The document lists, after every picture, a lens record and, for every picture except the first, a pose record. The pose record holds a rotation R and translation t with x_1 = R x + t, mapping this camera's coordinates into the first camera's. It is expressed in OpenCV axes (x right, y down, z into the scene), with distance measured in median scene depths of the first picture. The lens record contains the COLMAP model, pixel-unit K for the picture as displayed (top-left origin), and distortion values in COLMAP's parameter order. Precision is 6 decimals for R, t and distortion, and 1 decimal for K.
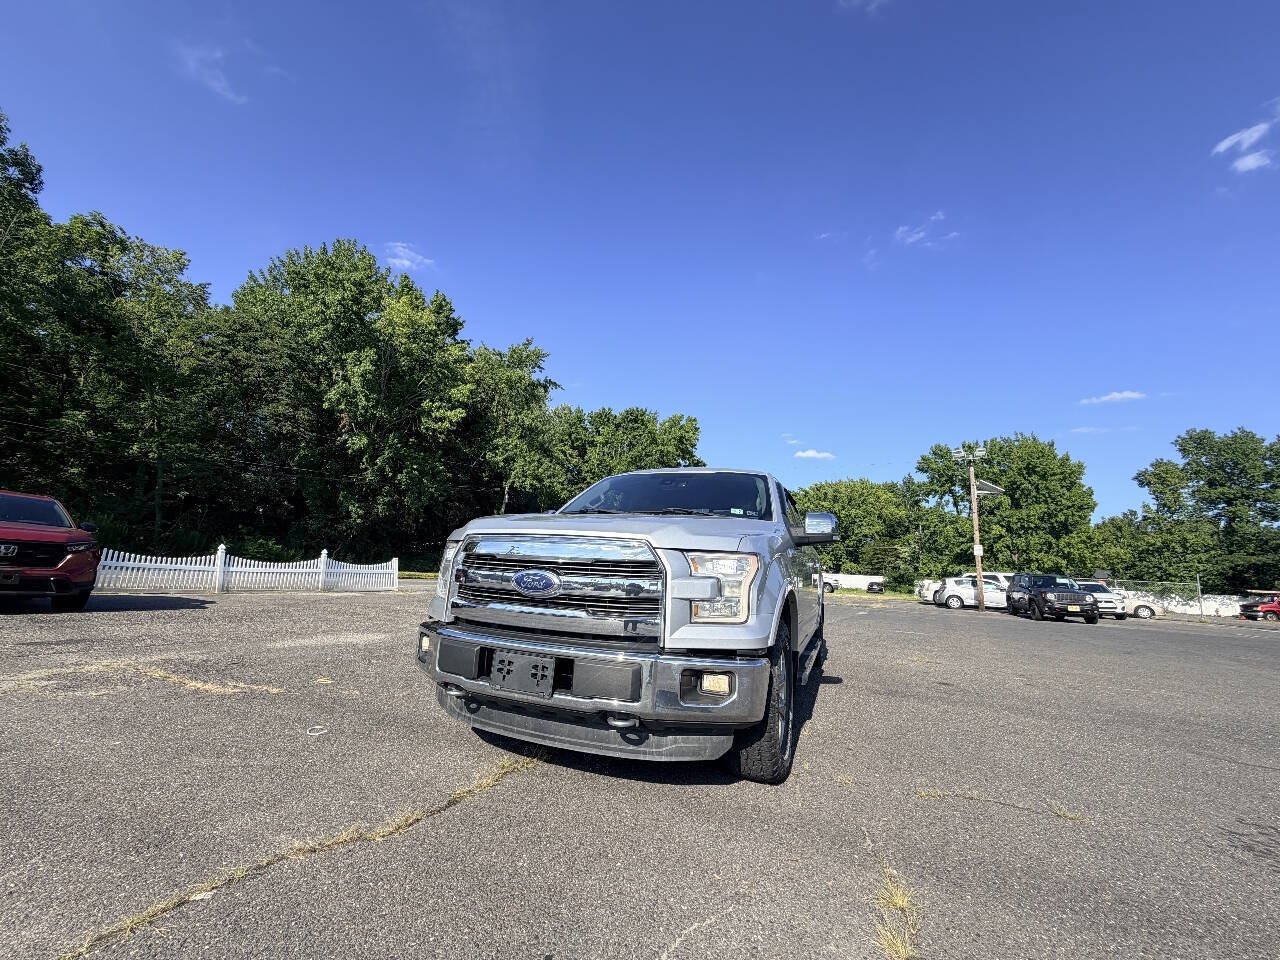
lens RADIAL K [[508.1, 0, 637.7], [0, 508.1, 476.8], [0, 0, 1]] dist [0.000631, -0.000283]
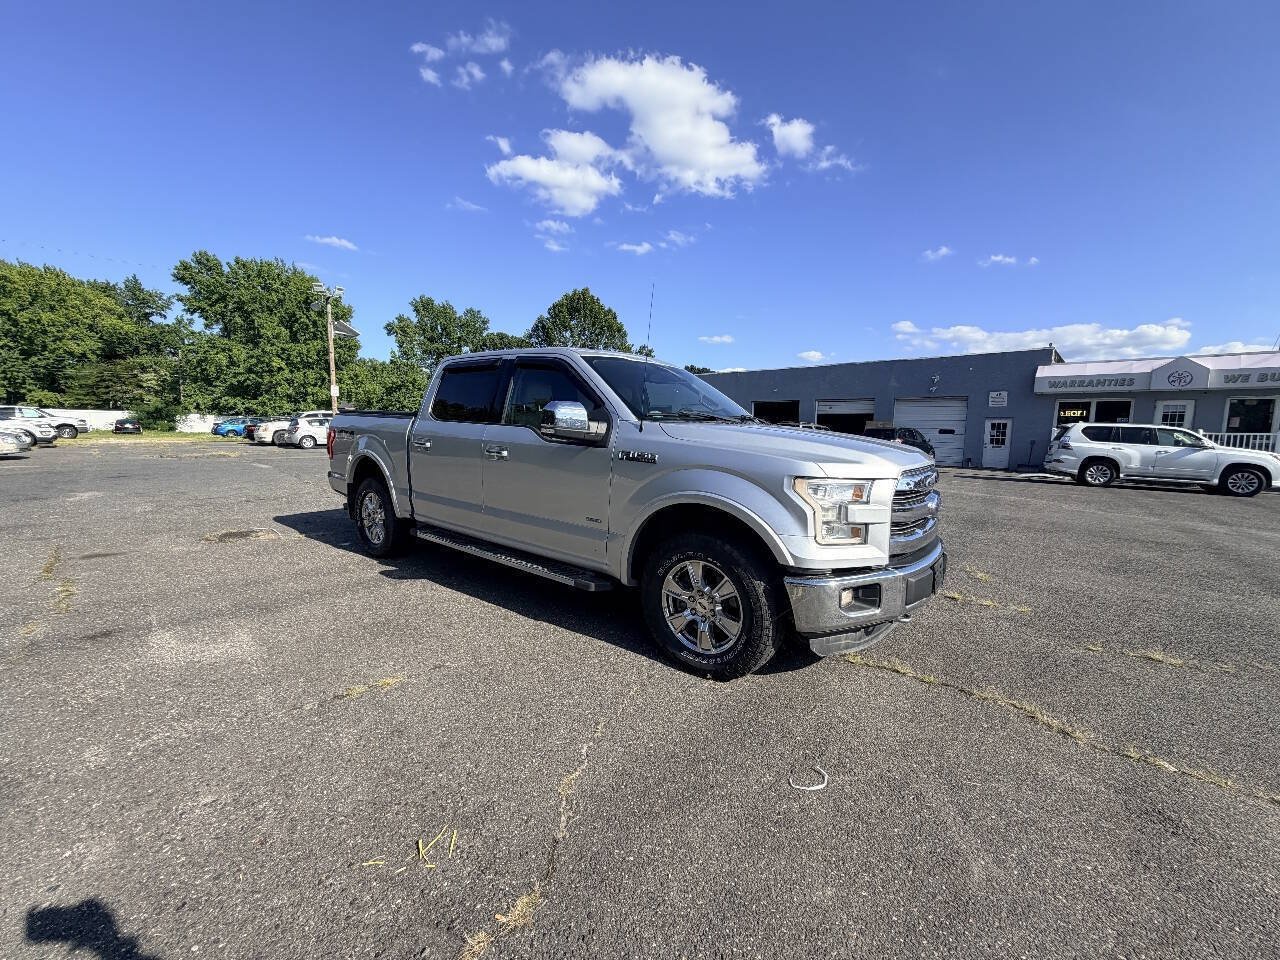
lens RADIAL K [[511.6, 0, 637.4], [0, 511.6, 477.0], [0, 0, 1]] dist [0.000409, -0.000161]
pose [[0.280202, -0.141200, 0.949500, -0.092823], [-0.178169, 0.964286, 0.195978, 0.001468], [-0.943262, -0.224085, 0.245037, 0.081840]]
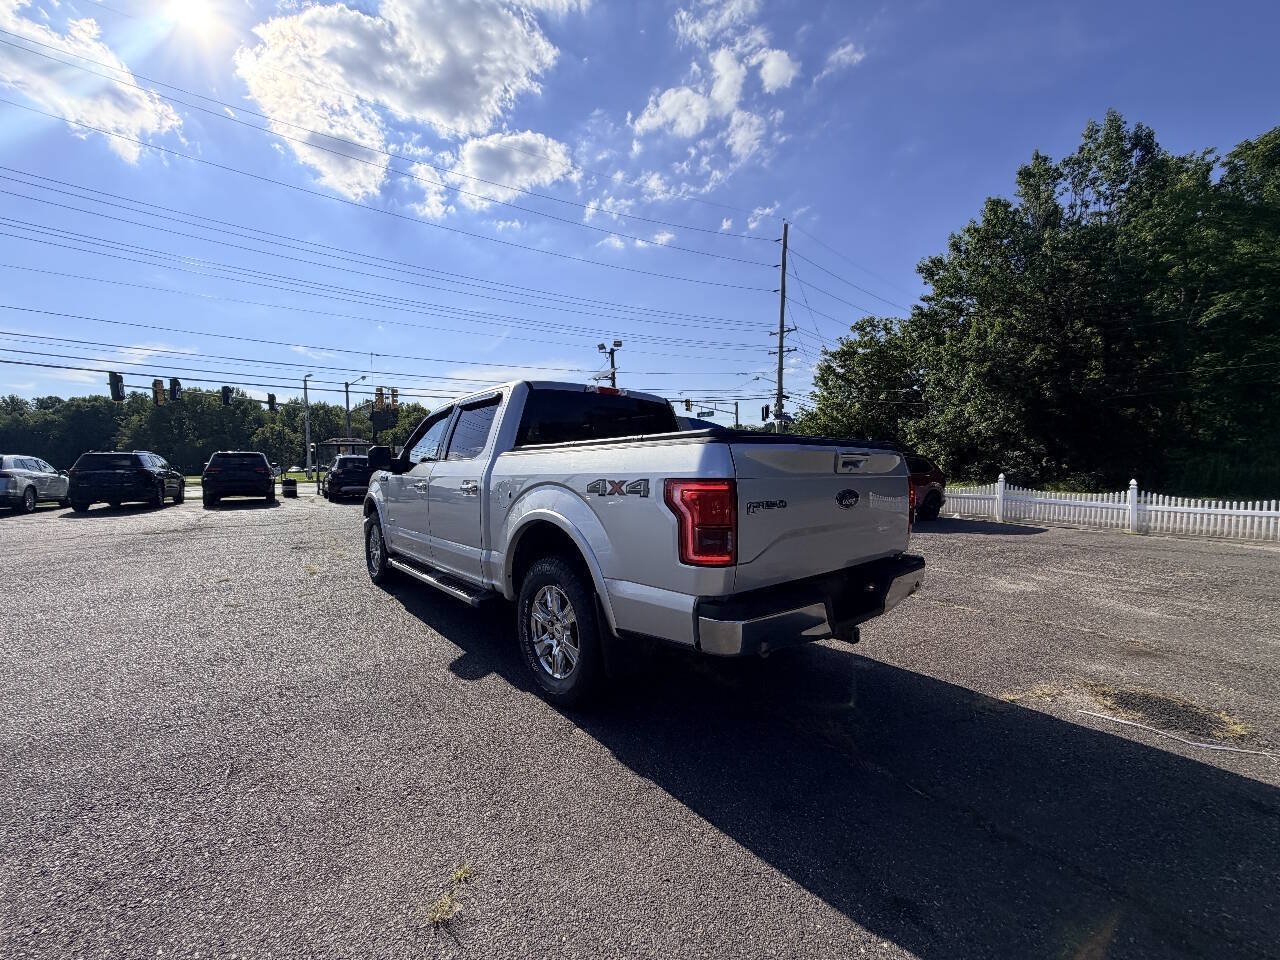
lens RADIAL K [[512.1, 0, 638.0], [0, 512.1, 478.6], [0, 0, 1]] dist [0.001837, -0.000314]
pose [[-0.457255, -0.033780, -0.888694, 0.113651], [0.131651, 0.985698, -0.105205, 0.034970], [0.879537, -0.165103, -0.446268, 0.199653]]
